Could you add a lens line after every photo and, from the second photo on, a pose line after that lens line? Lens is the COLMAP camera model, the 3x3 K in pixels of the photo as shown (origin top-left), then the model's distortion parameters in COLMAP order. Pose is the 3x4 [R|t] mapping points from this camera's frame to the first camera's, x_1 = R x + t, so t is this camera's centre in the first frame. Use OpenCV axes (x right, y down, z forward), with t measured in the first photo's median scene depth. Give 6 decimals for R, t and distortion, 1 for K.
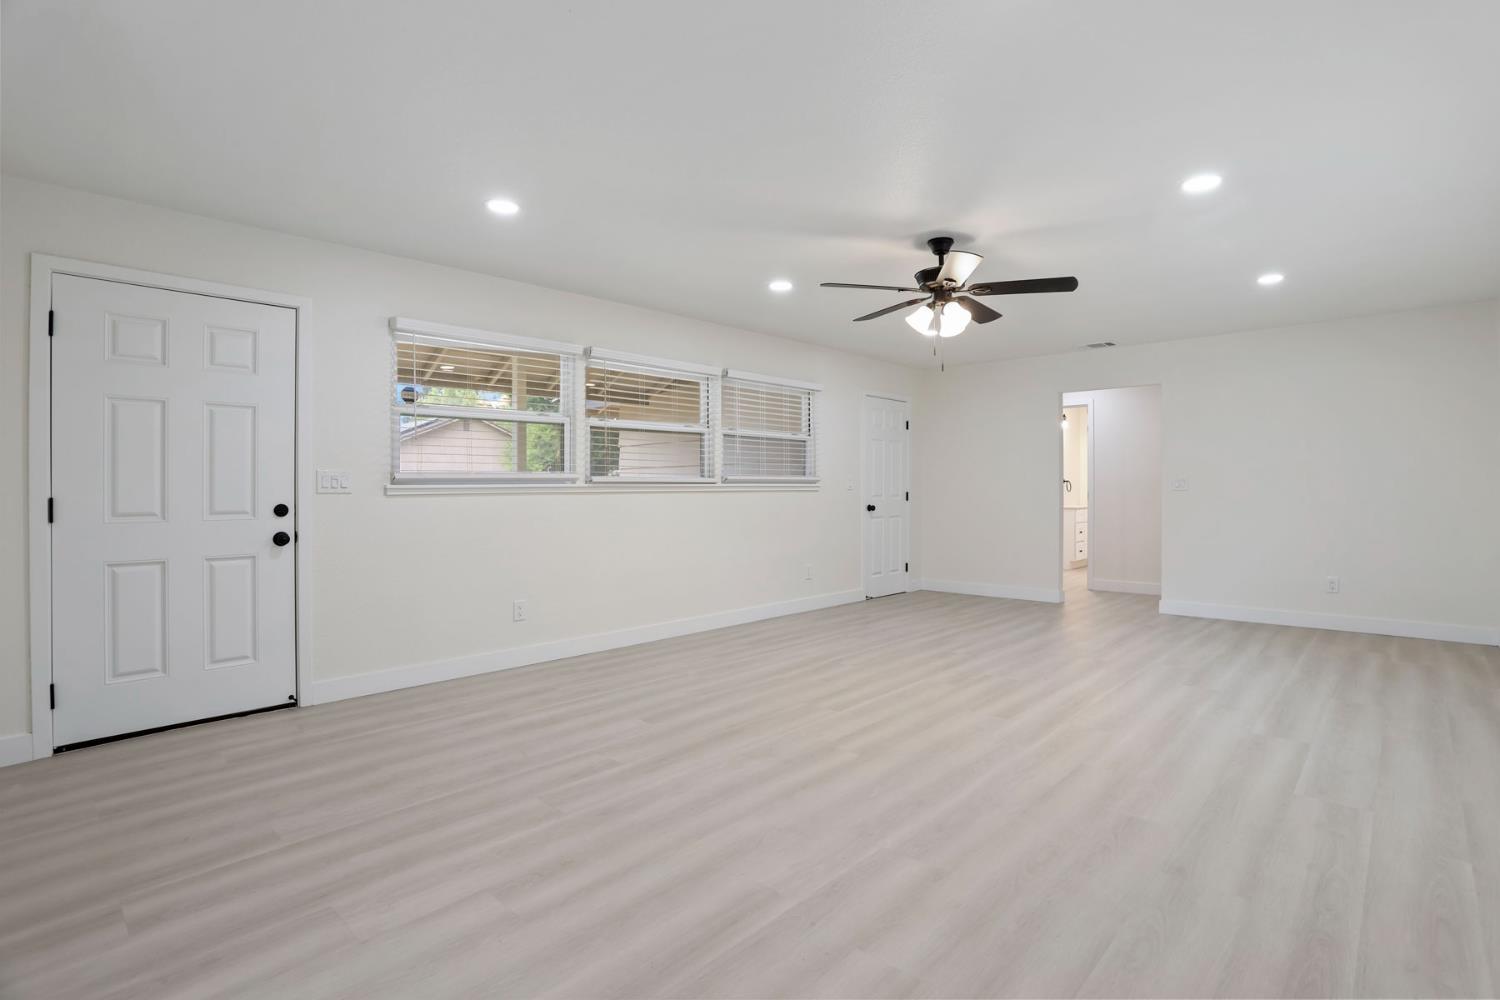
lens RADIAL K [[698.9, 0, 750.0], [0, 698.9, 500.0], [0, 0, 1]] dist [-0.043915, 0.000086]
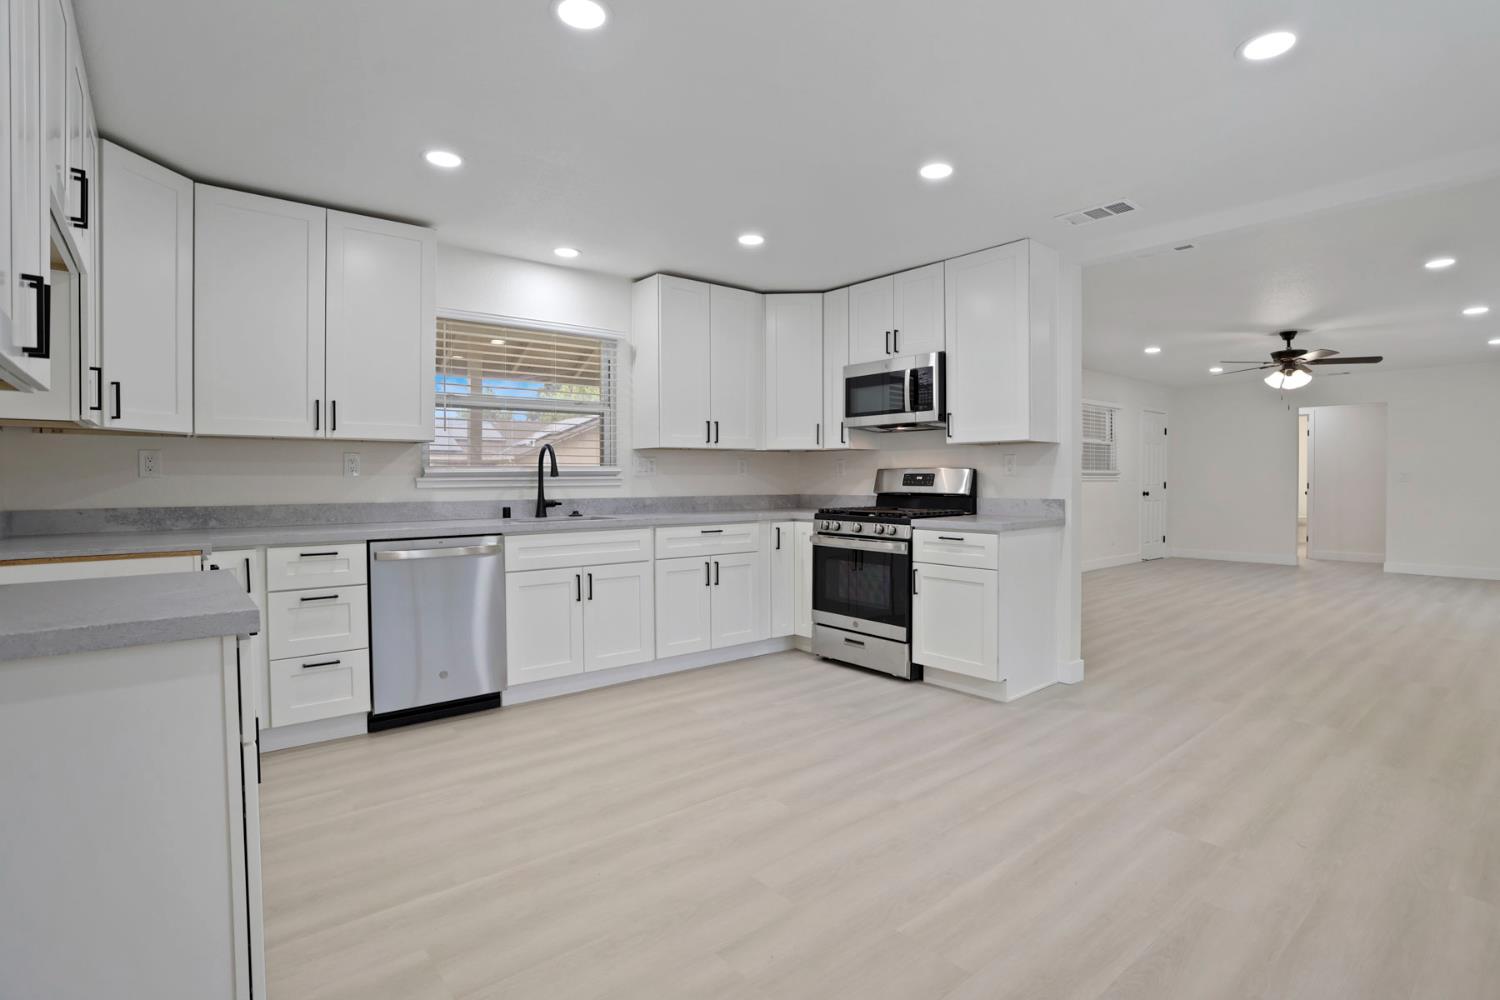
lens RADIAL K [[738.6, 0, 752.0], [0, 738.6, 494.4], [0, 0, 1]] dist [-0.000104, -0.000107]
pose [[0.996989, 0.002001, -0.077523, -0.509777], [-0.002004, 0.999998, 0.000041, 0.015124], [0.077523, 0.000115, 0.996991, -0.518289]]
